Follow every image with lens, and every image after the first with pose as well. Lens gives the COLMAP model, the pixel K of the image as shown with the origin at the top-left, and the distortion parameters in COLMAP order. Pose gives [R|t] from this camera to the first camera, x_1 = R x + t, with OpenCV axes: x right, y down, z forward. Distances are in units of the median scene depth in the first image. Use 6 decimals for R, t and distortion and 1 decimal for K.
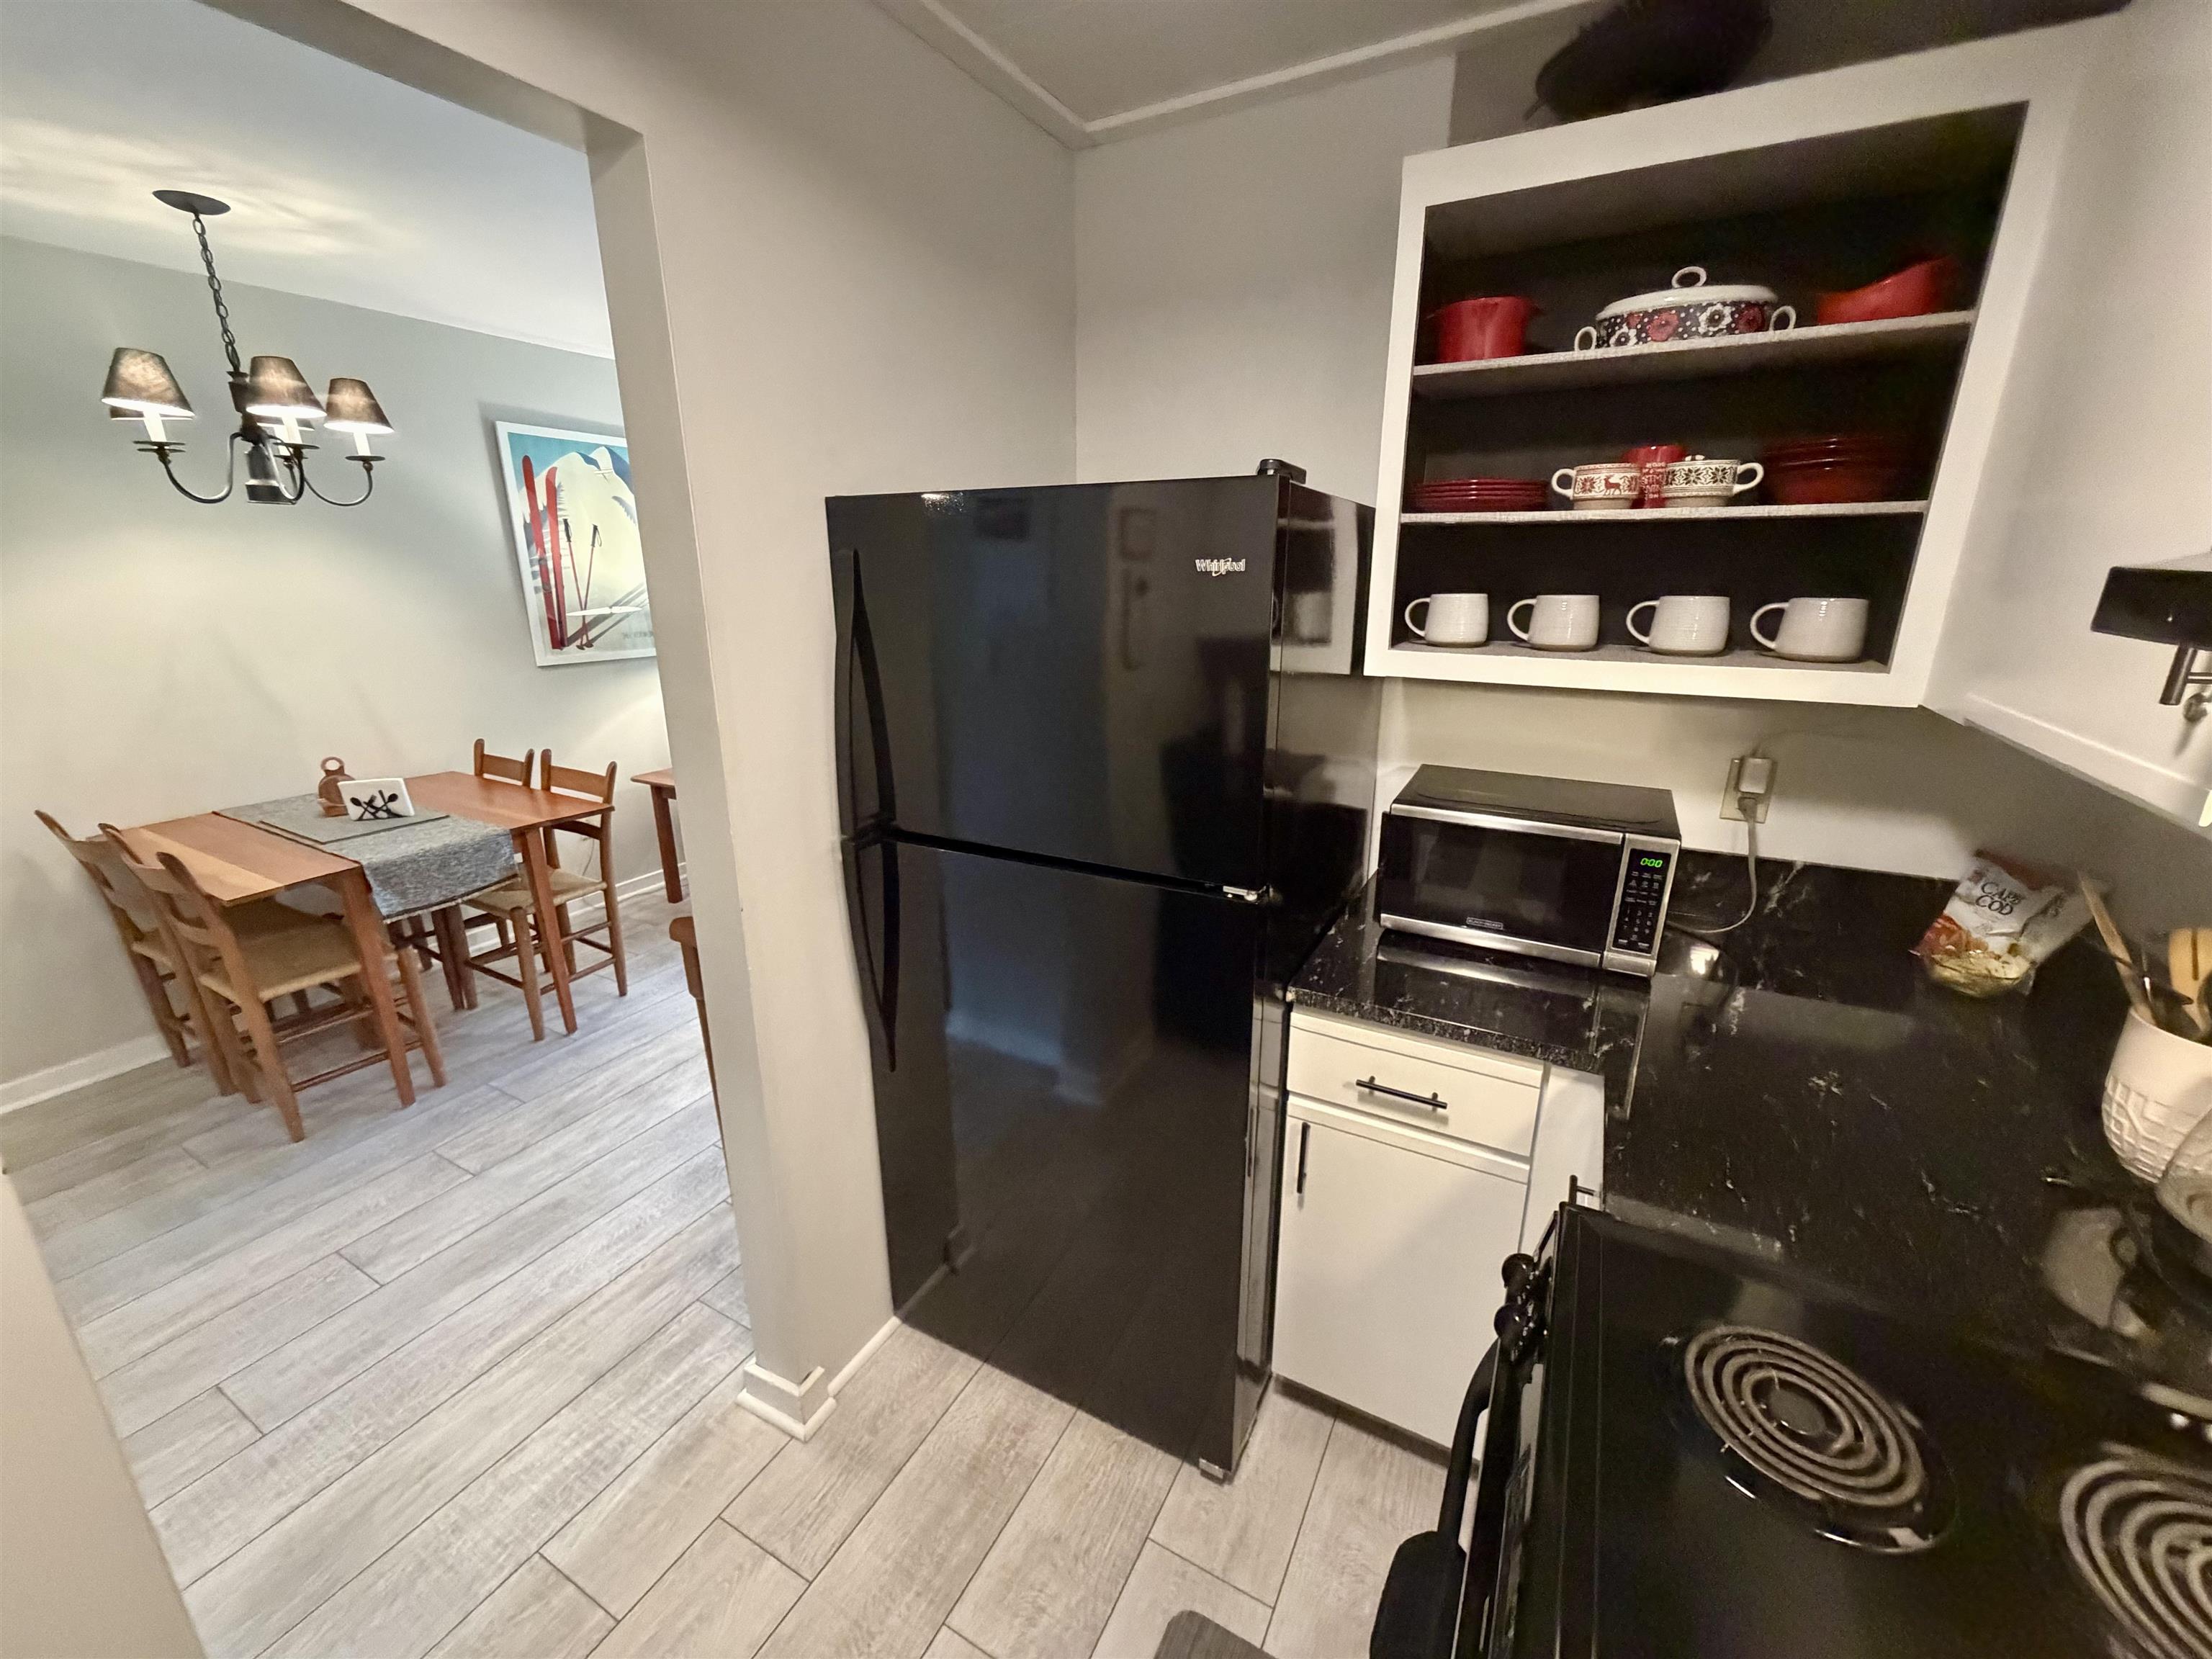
lens RADIAL K [[880.7, 0, 1108.9], [0, 880.7, 828.9], [0, 0, 1]] dist [-0.000488, 0.000271]
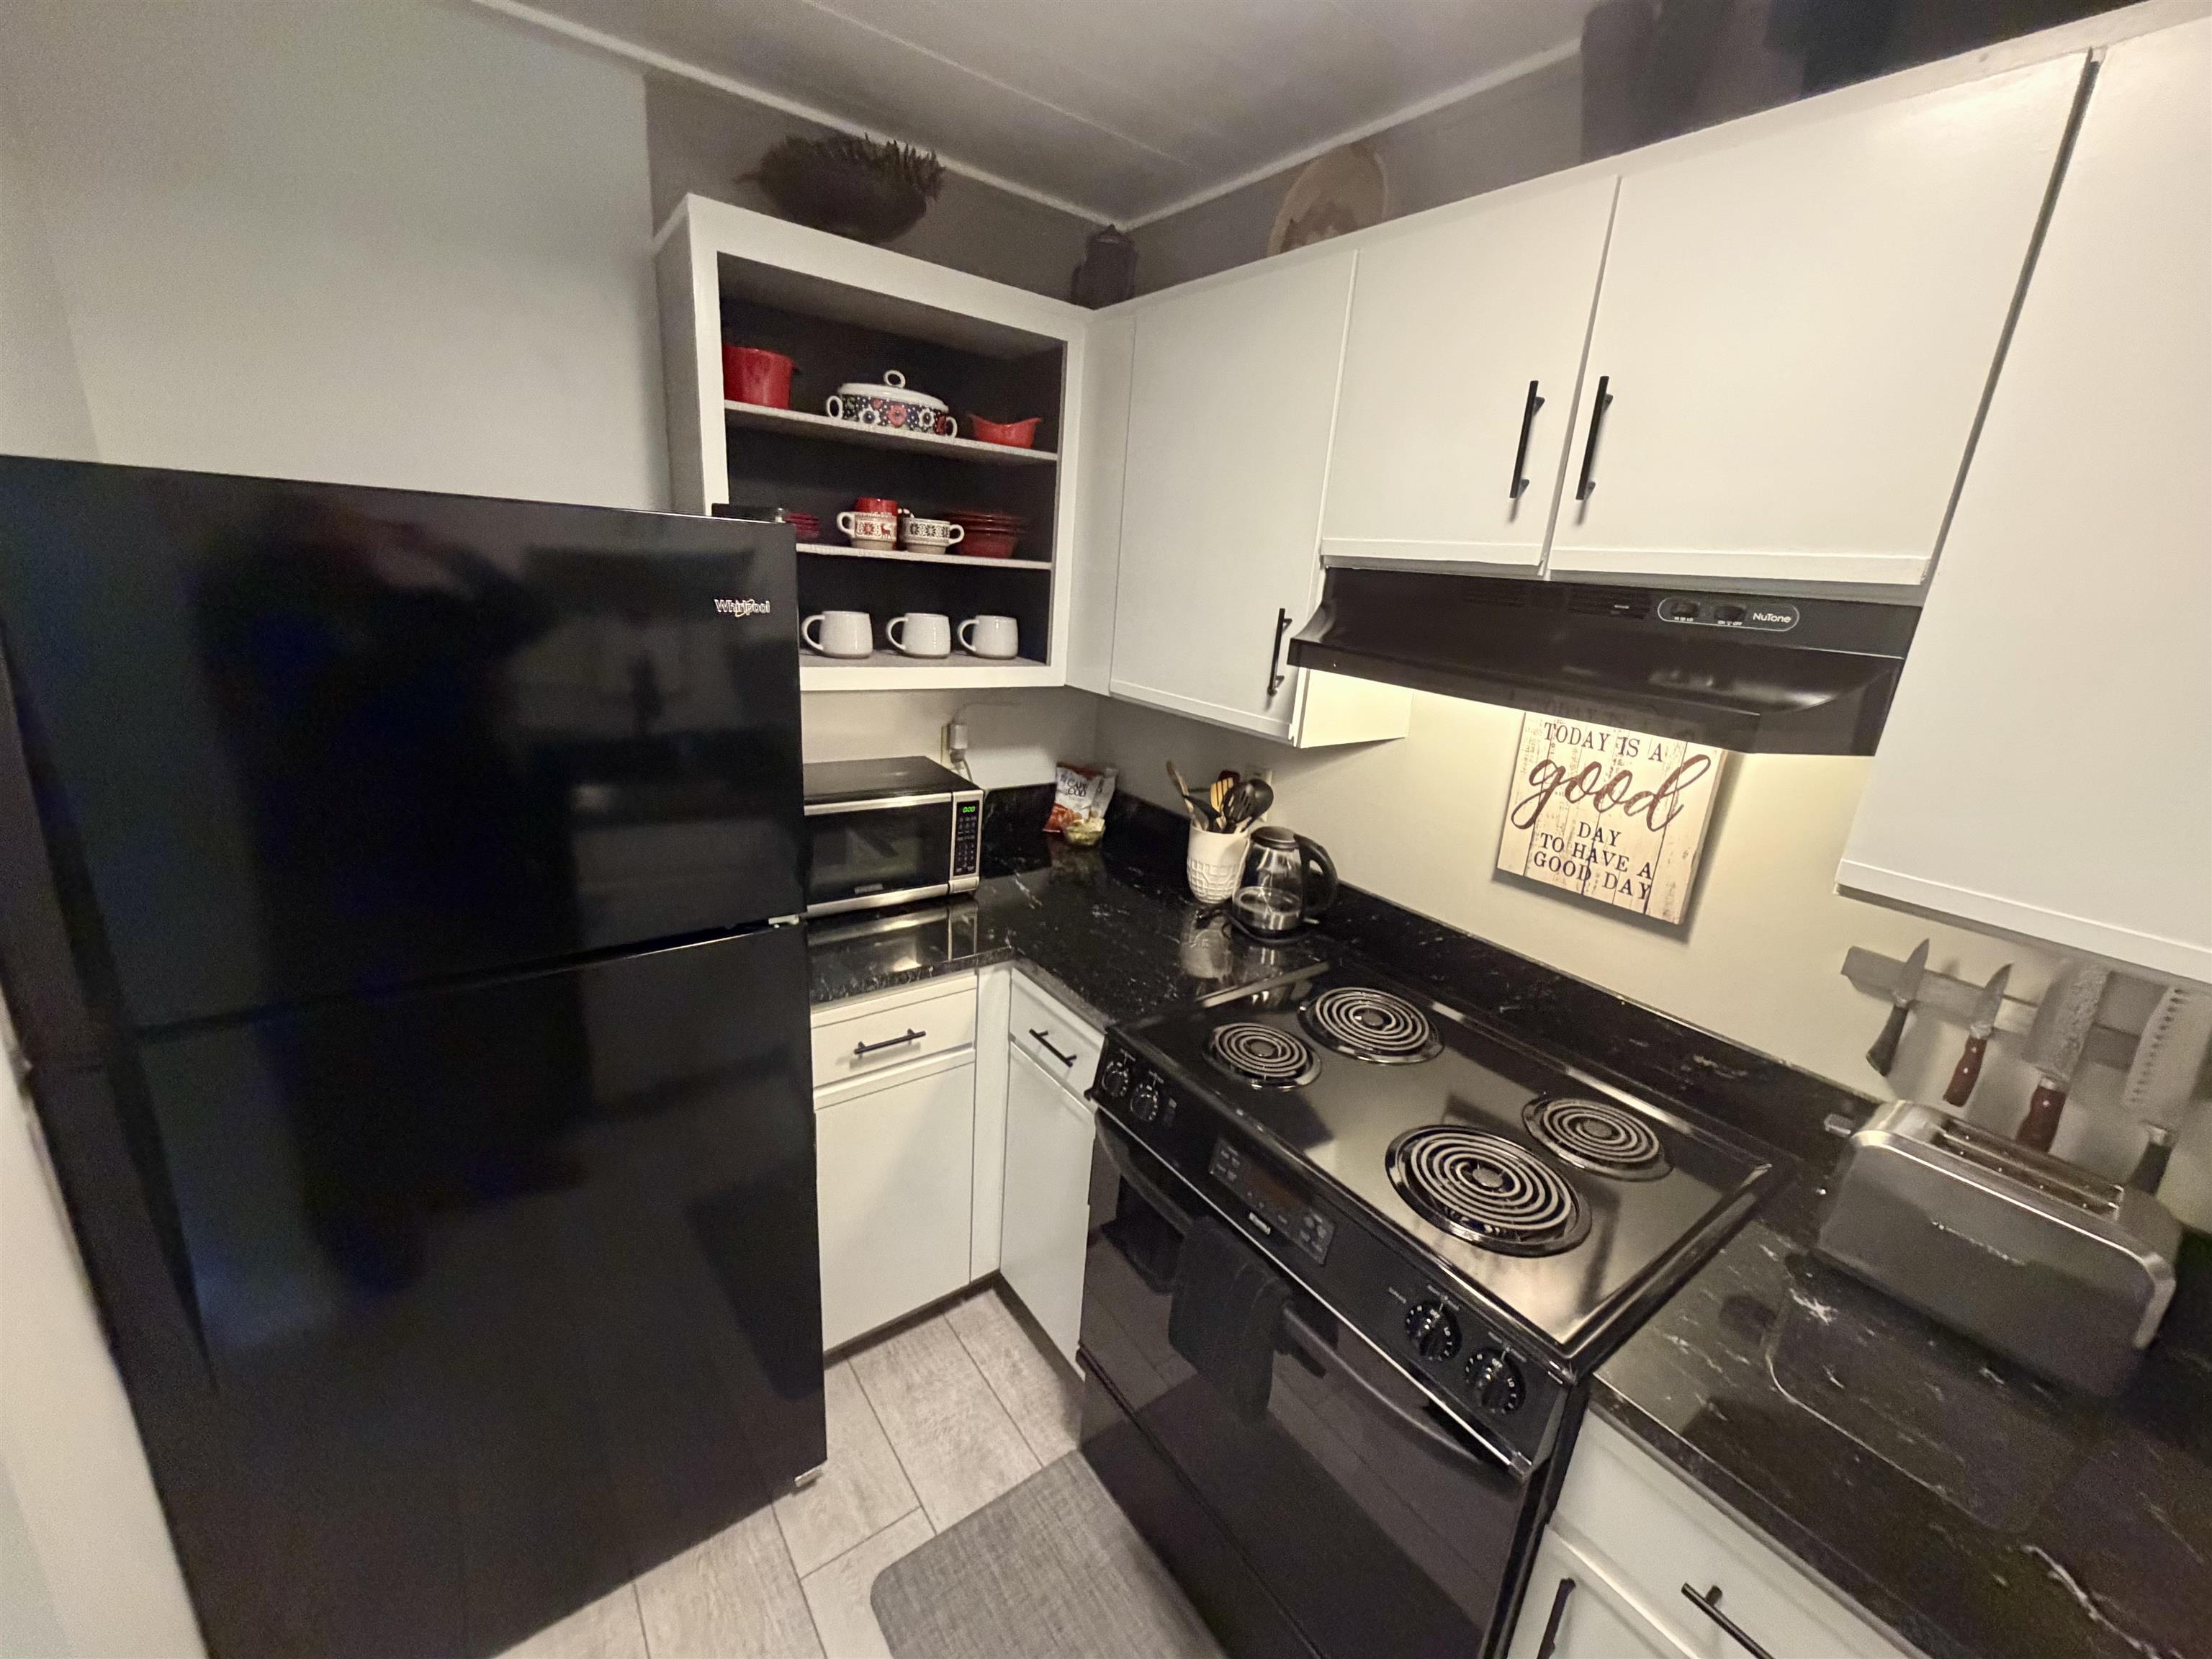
lens RADIAL K [[880.7, 0, 1108.9], [0, 880.7, 828.9], [0, 0, 1]] dist [-0.000488, 0.000271]
pose [[0.420062, -0.228200, 0.878335, -0.448115], [0.191404, 0.968374, 0.160054, -0.096098], [-0.887081, 0.100884, 0.450455, 0.147909]]
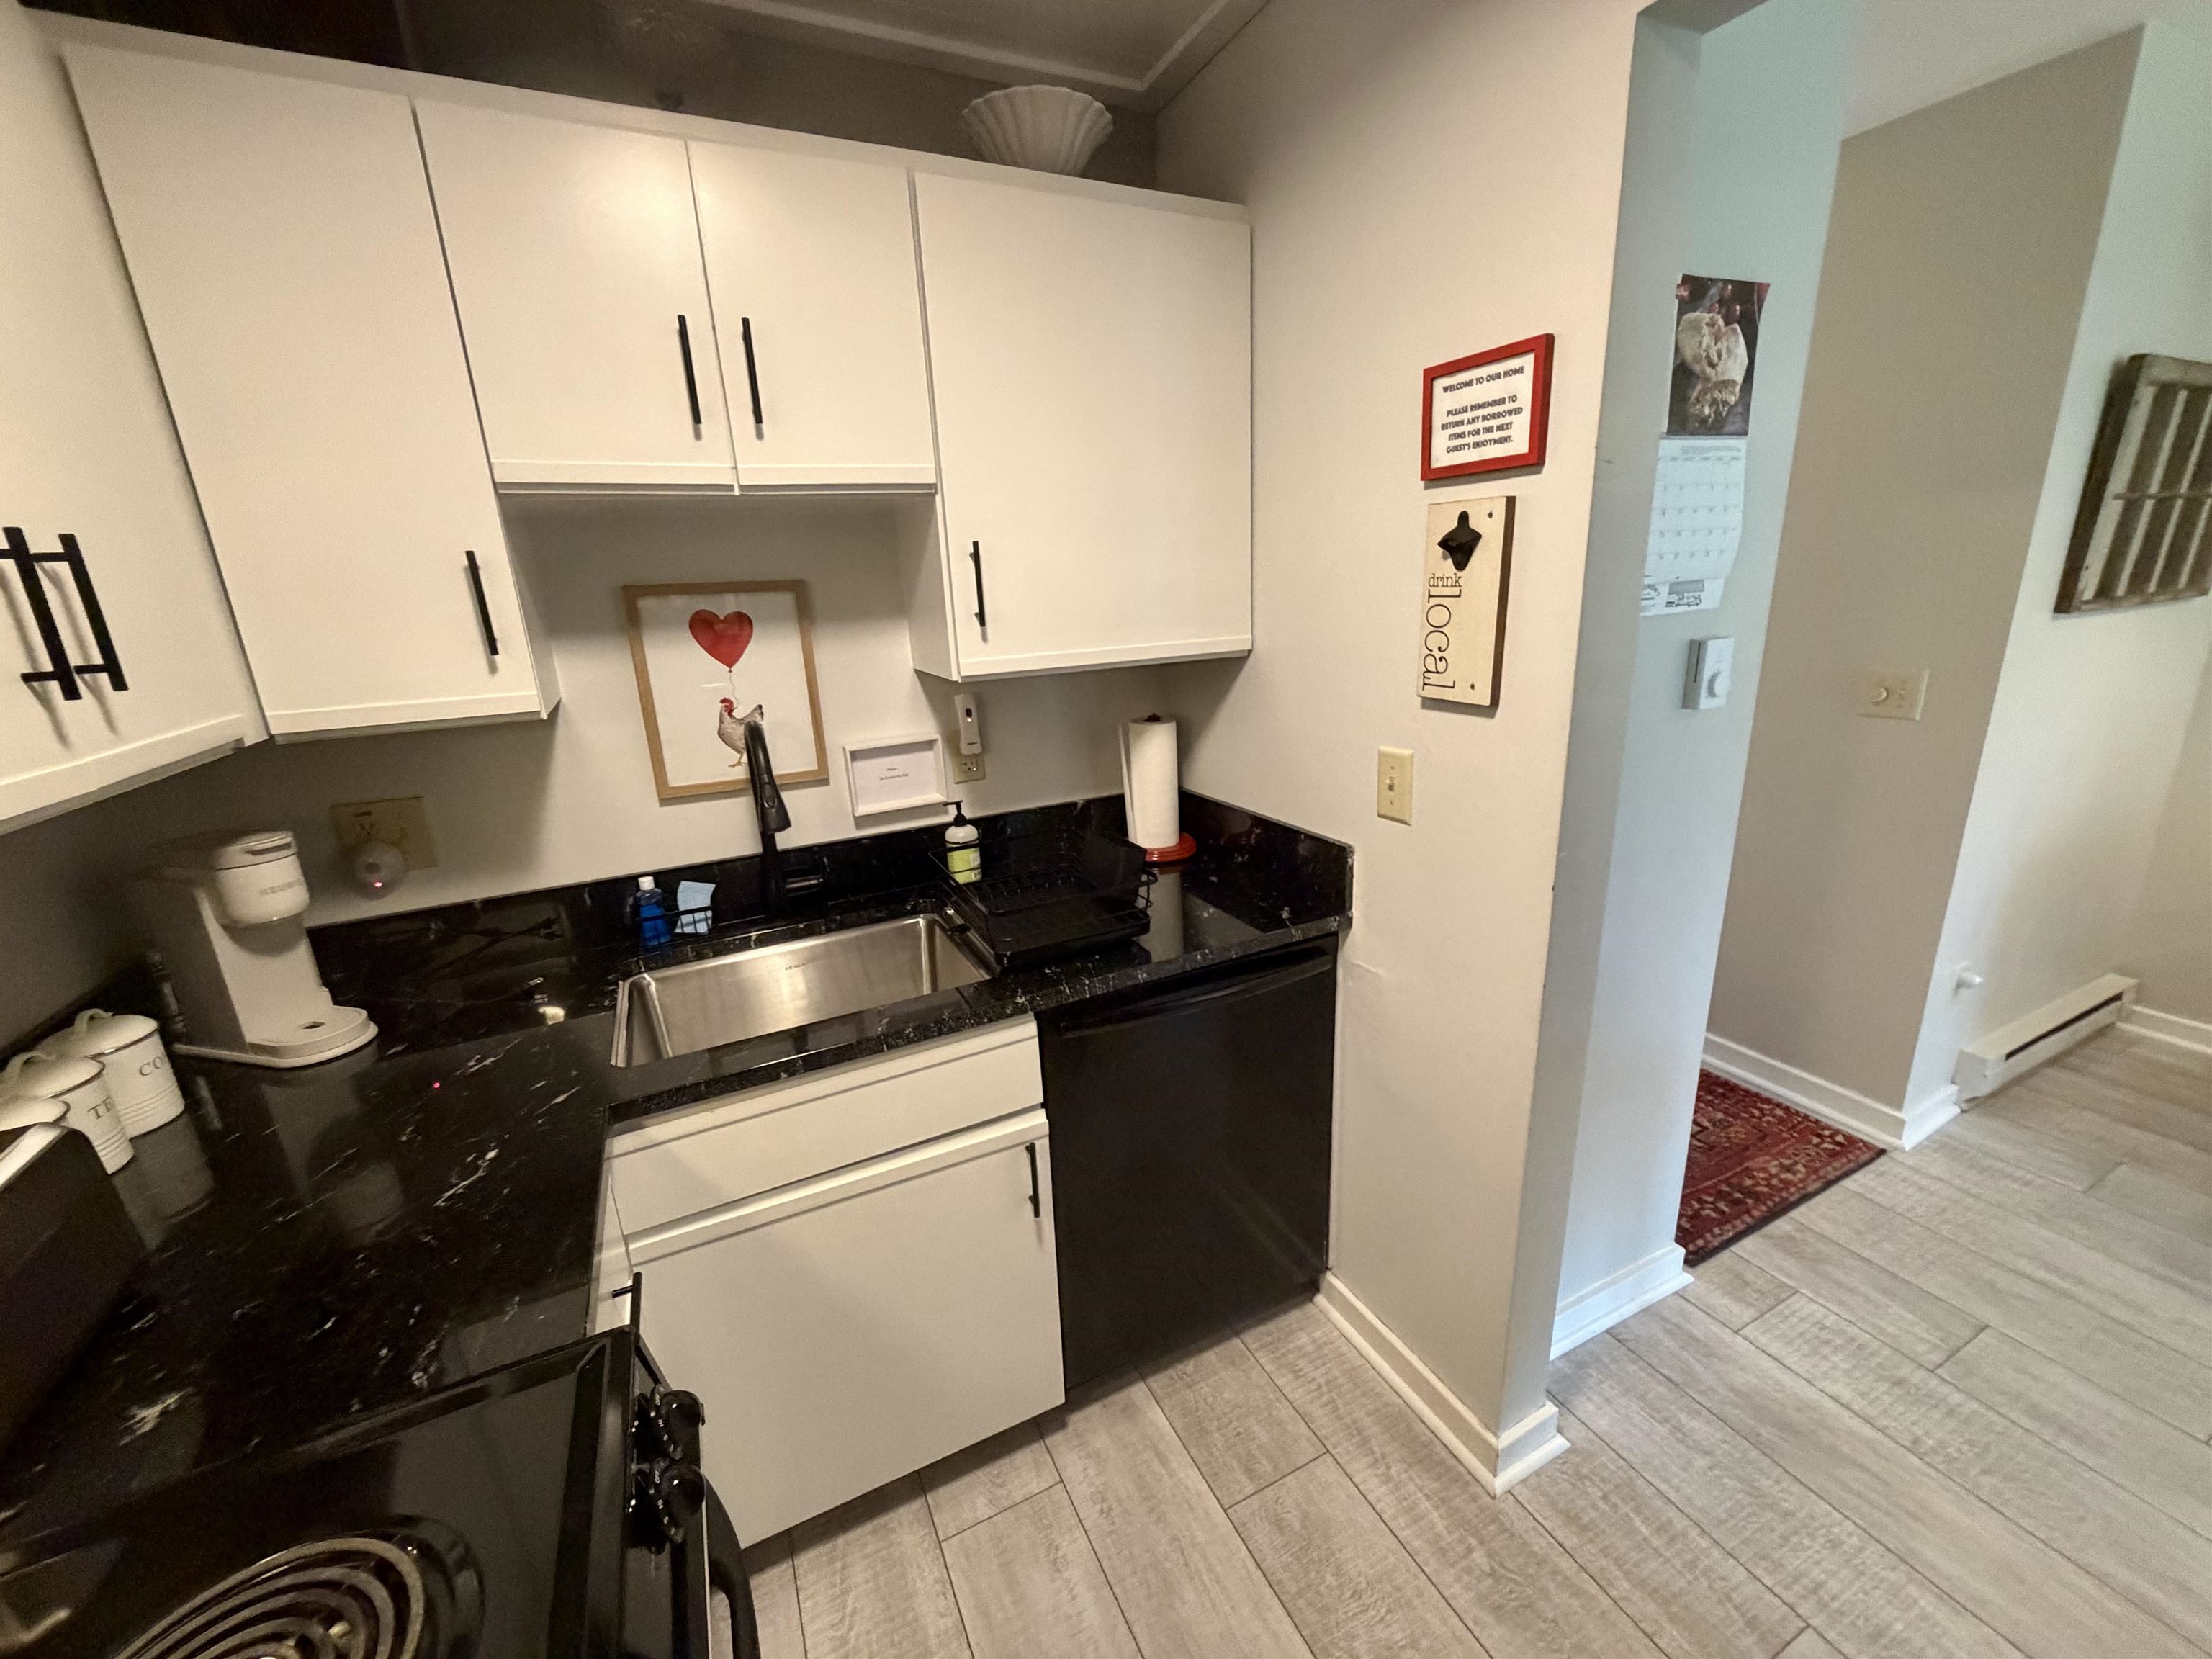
lens RADIAL K [[880.7, 0, 1108.9], [0, 880.7, 828.9], [0, 0, 1]] dist [-0.000488, 0.000271]
pose [[-0.574364, 0.251979, -0.778853, 0.217110], [-0.189604, 0.884622, 0.426021, -0.115369], [0.796339, 0.392365, -0.460319, 0.489011]]
